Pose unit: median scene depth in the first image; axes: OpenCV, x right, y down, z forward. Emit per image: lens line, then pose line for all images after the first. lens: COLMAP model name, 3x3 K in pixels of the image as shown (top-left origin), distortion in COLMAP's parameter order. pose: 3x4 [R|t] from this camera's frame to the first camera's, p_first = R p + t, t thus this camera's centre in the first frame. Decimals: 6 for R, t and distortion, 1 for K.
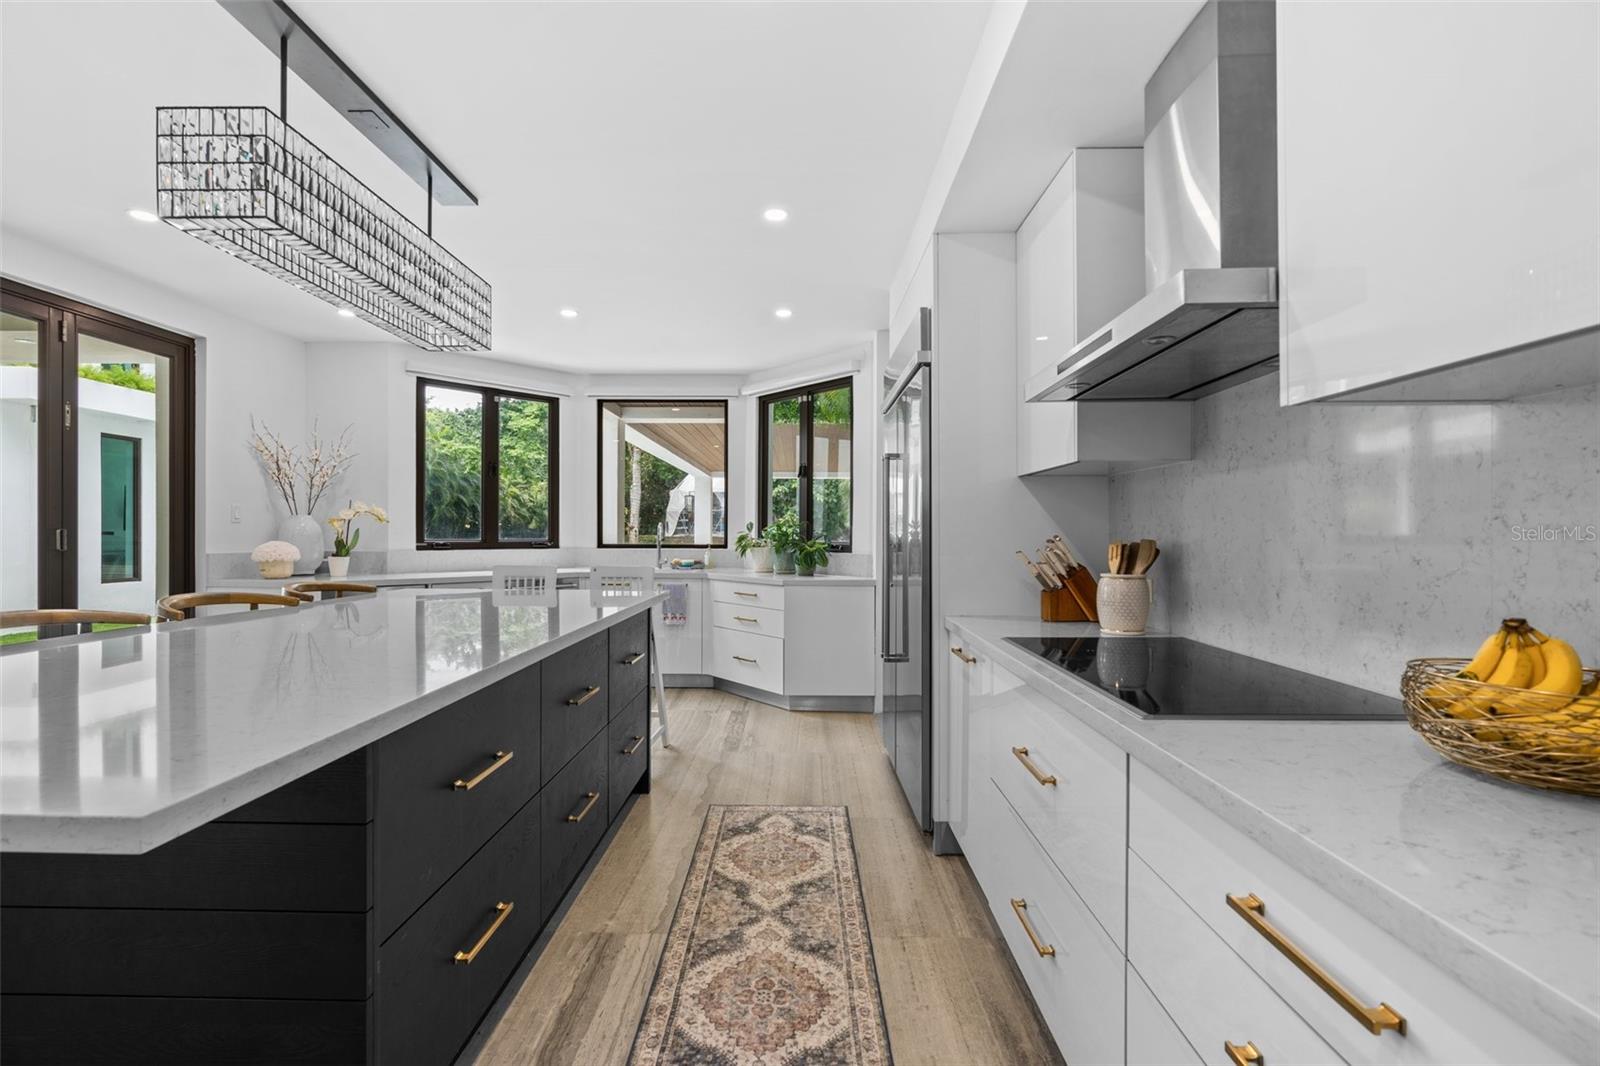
lens RADIAL K [[734.2, 0, 795.4], [0, 734.2, 534.3], [0, 0, 1]] dist [-0.000728, -0.000187]
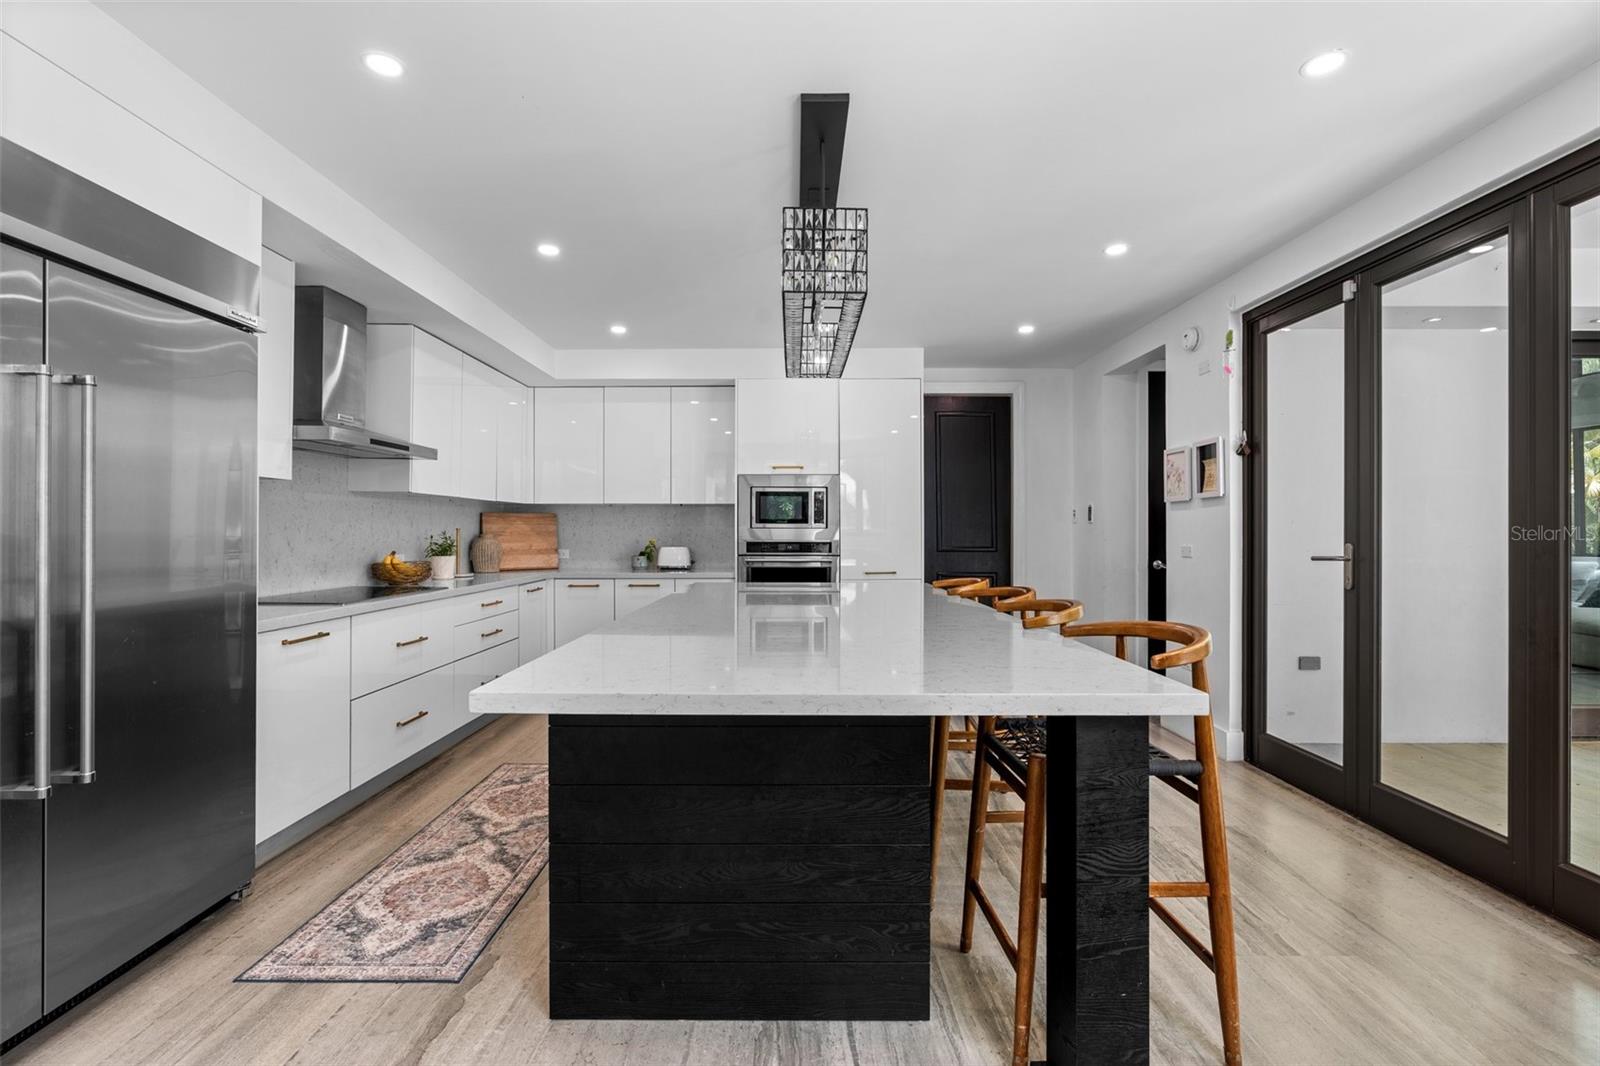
lens RADIAL K [[734.2, 0, 802.0], [0, 734.2, 533.1], [0, 0, 1]] dist [-0.000728, -0.000187]
pose [[-0.999557, -0.022376, -0.019639, -0.476814], [-0.022370, 0.999750, -0.000503, -0.015332], [0.019646, -0.000063, -0.999807, 2.017464]]
